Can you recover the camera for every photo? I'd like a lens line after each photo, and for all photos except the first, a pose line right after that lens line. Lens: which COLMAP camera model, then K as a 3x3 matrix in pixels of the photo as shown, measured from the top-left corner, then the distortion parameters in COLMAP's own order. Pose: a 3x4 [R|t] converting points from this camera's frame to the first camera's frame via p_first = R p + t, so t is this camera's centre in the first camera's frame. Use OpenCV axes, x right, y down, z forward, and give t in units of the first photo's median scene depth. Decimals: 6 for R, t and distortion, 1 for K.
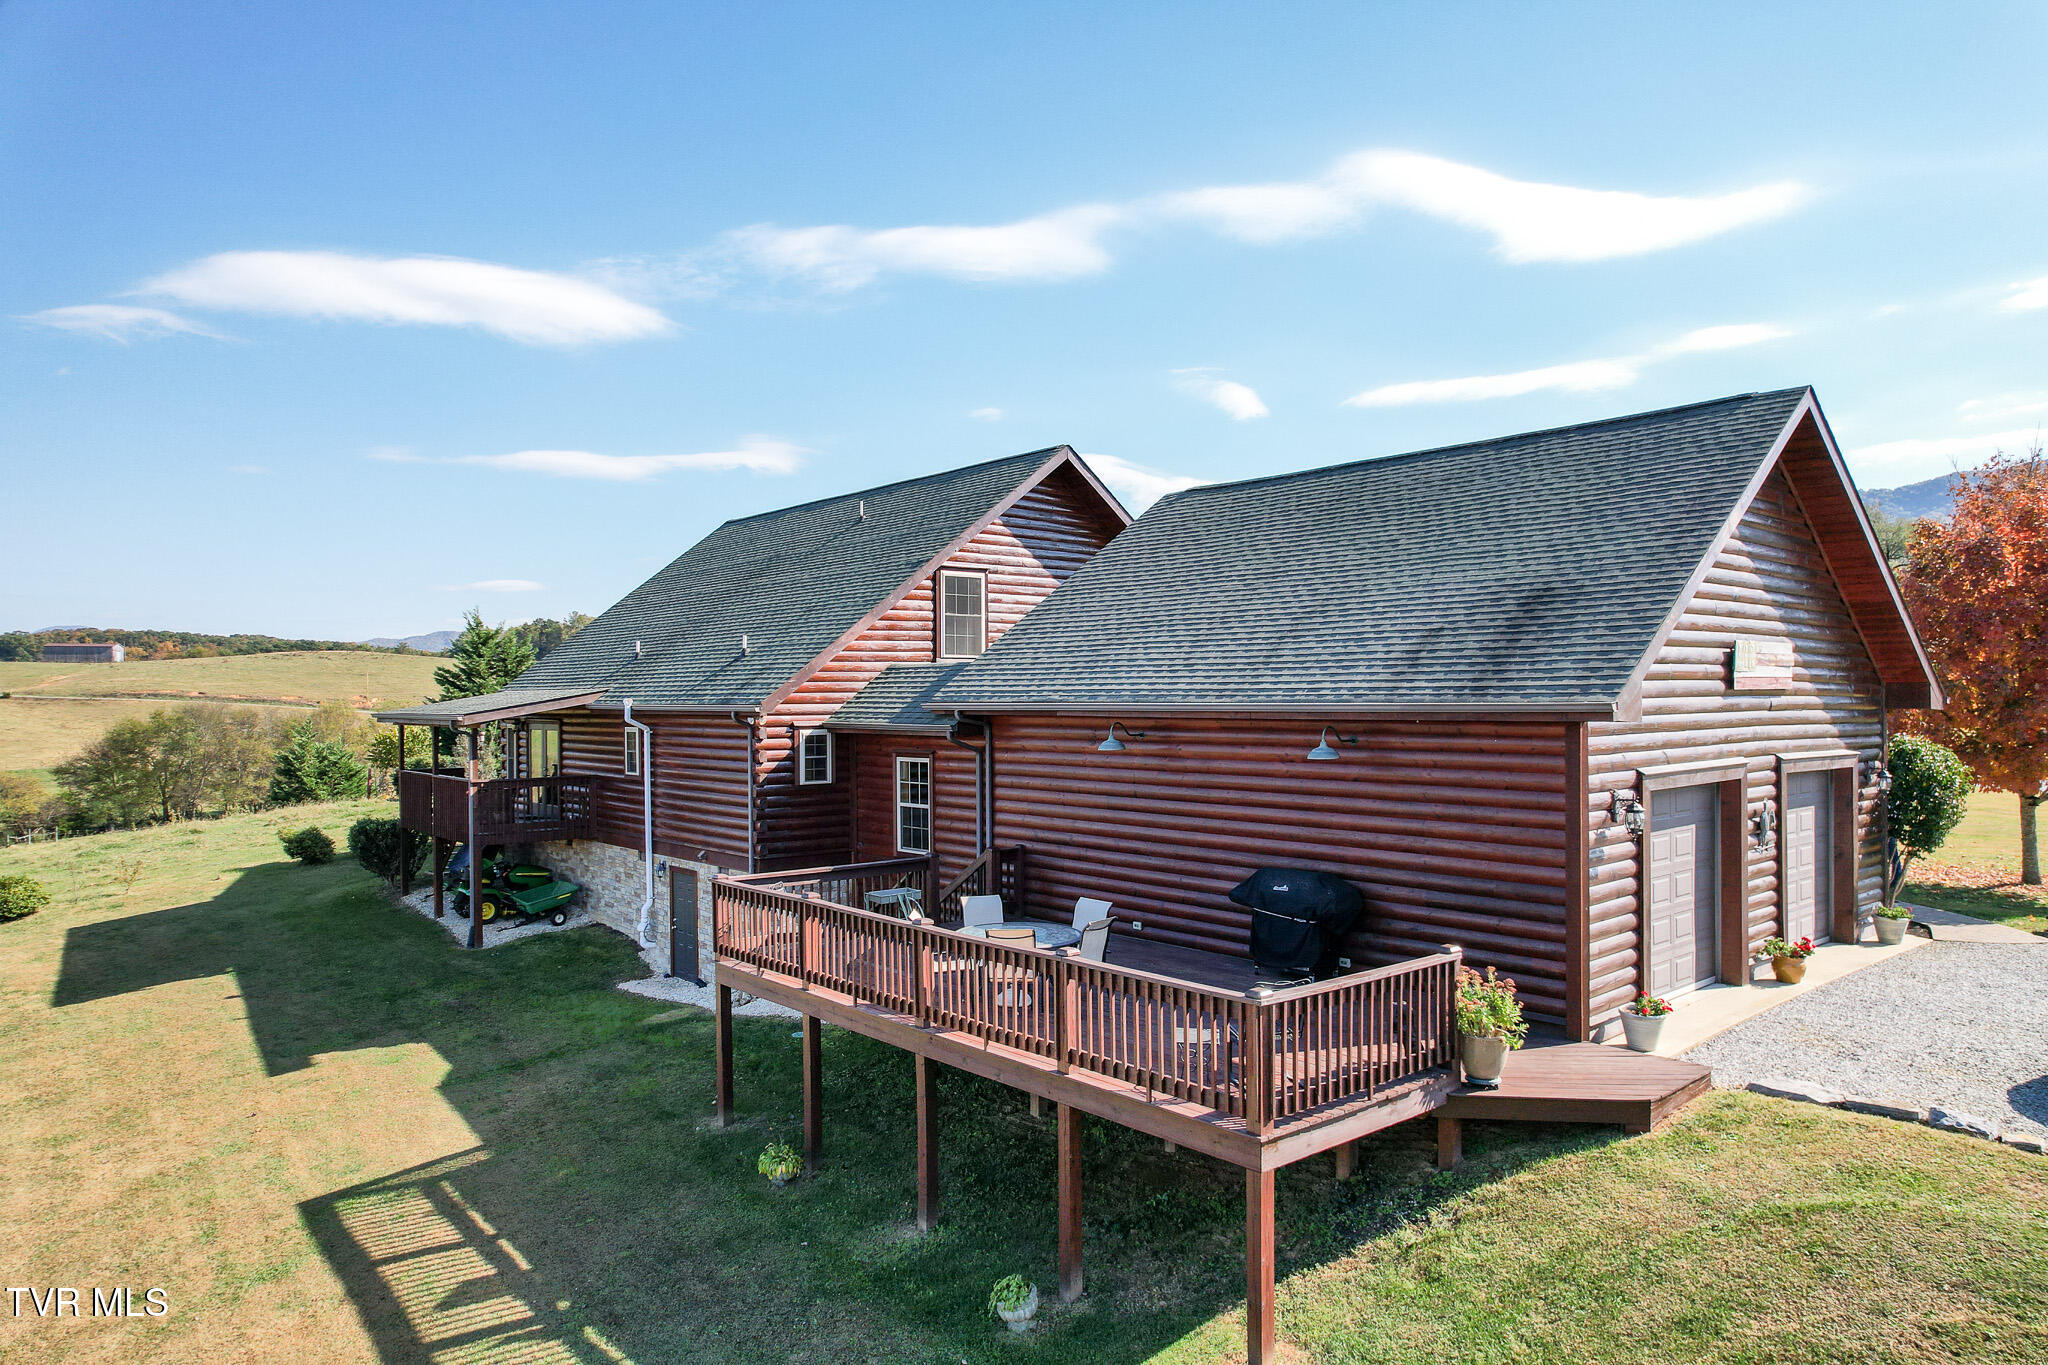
lens RADIAL K [[1323.0, 0, 1024.0], [0, 1323.0, 682.5], [0, 0, 1]] dist [-0.058754, 0.051047]
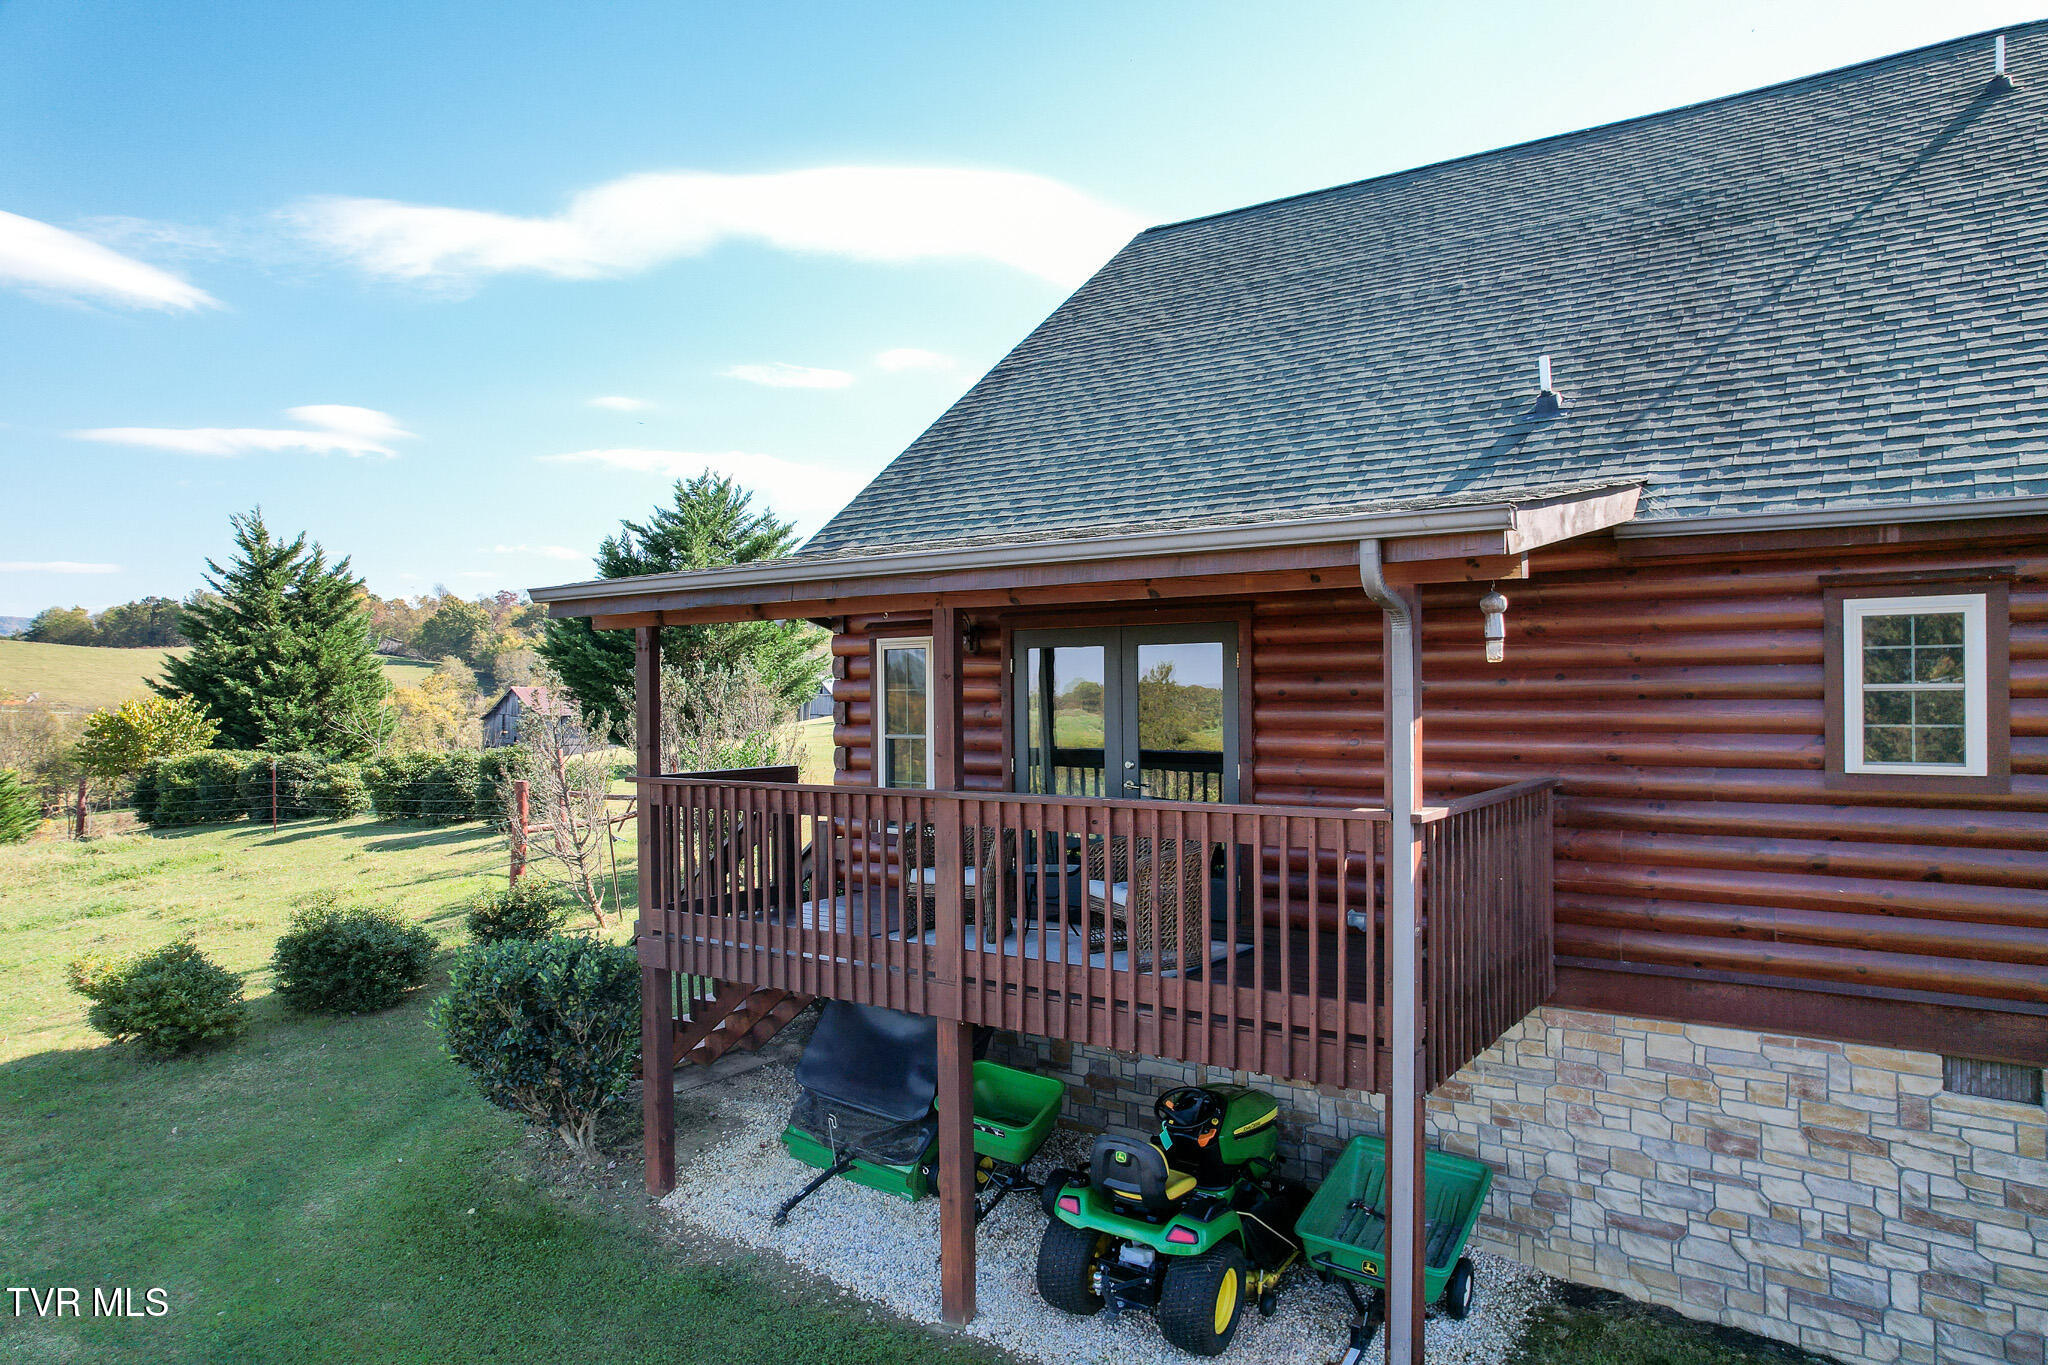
lens RADIAL K [[1305.2, 0, 1031.0], [0, 1305.2, 691.2], [0, 0, 1]] dist [-0.061648, 0.055582]
pose [[0.966261, -0.003085, 0.257548, -0.416722], [0.001158, 0.999970, 0.007634, 0.043111], [-0.257563, -0.007078, 0.966235, 0.619849]]
